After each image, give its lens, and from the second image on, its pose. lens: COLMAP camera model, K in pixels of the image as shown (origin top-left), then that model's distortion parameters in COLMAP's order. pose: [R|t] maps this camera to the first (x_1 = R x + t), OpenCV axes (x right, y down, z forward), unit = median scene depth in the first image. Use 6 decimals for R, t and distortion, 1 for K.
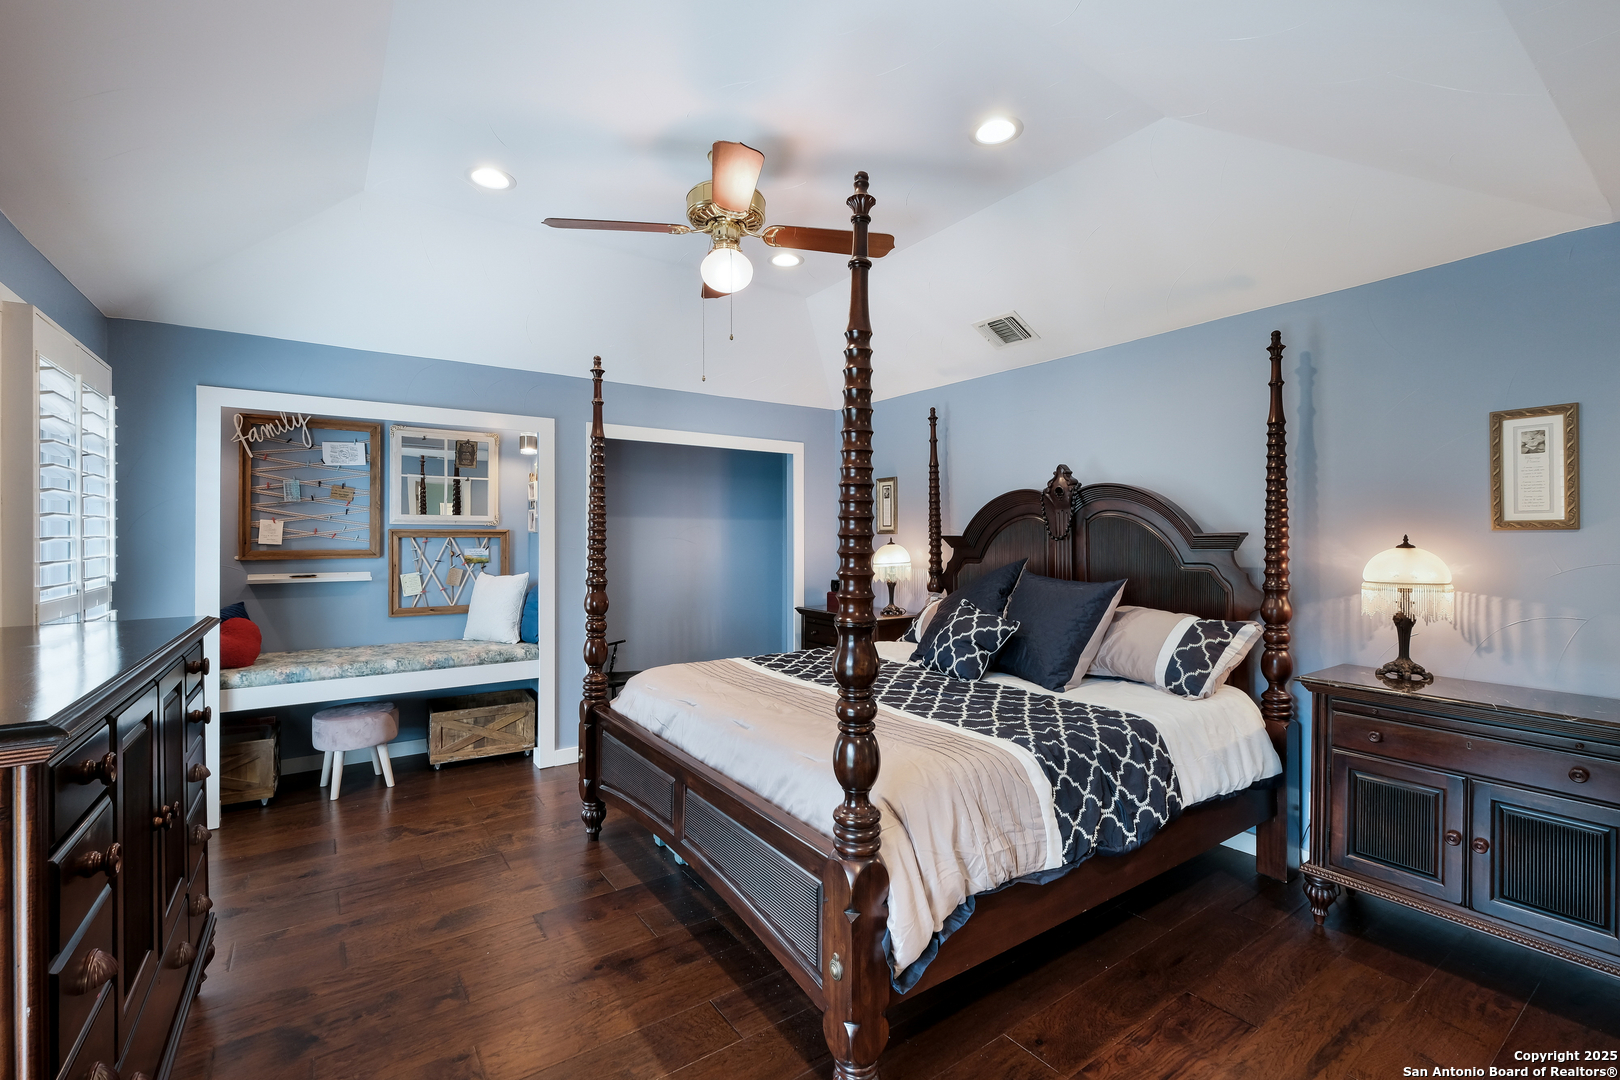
lens RADIAL K [[700.2, 0, 812.5], [0, 700.2, 538.3], [0, 0, 1]] dist [-0.006221, 0.001721]
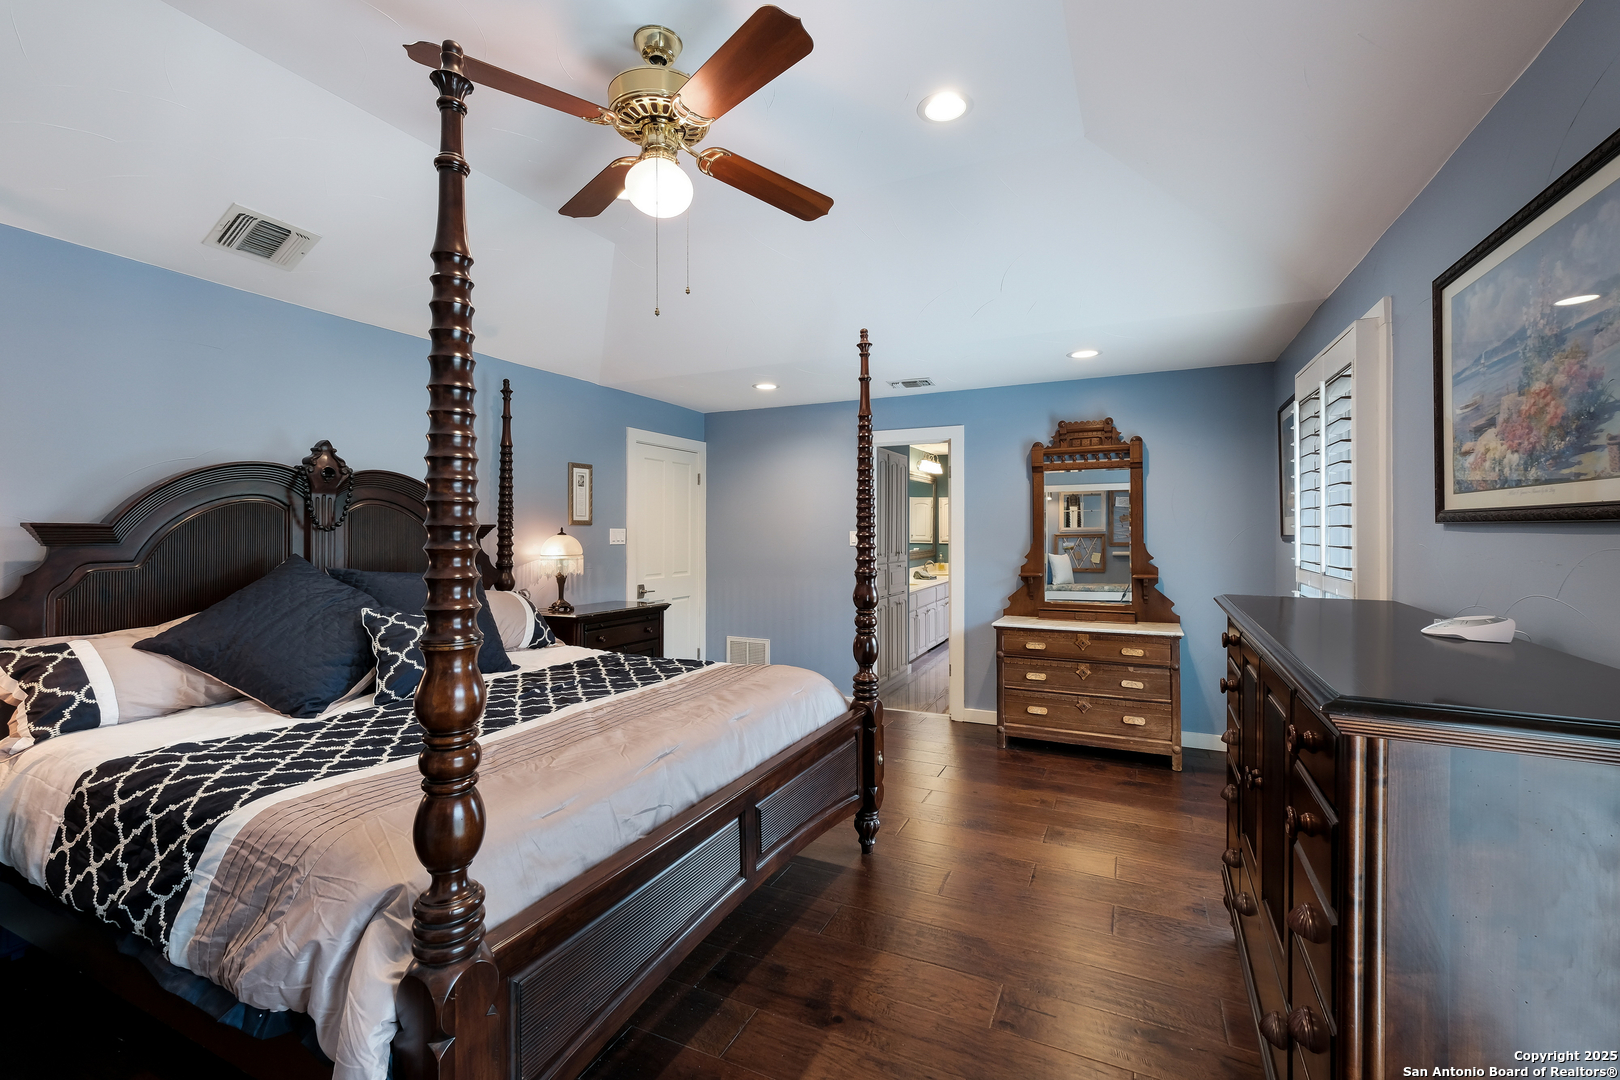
lens RADIAL K [[700.2, 0, 811.7], [0, 700.2, 531.0], [0, 0, 1]] dist [-0.006221, 0.001721]
pose [[-0.495721, 0.001642, 0.868480, -0.950180], [0.001642, 0.999998, -0.000954, 0.006690], [-0.868480, 0.000953, -0.495723, 1.322388]]
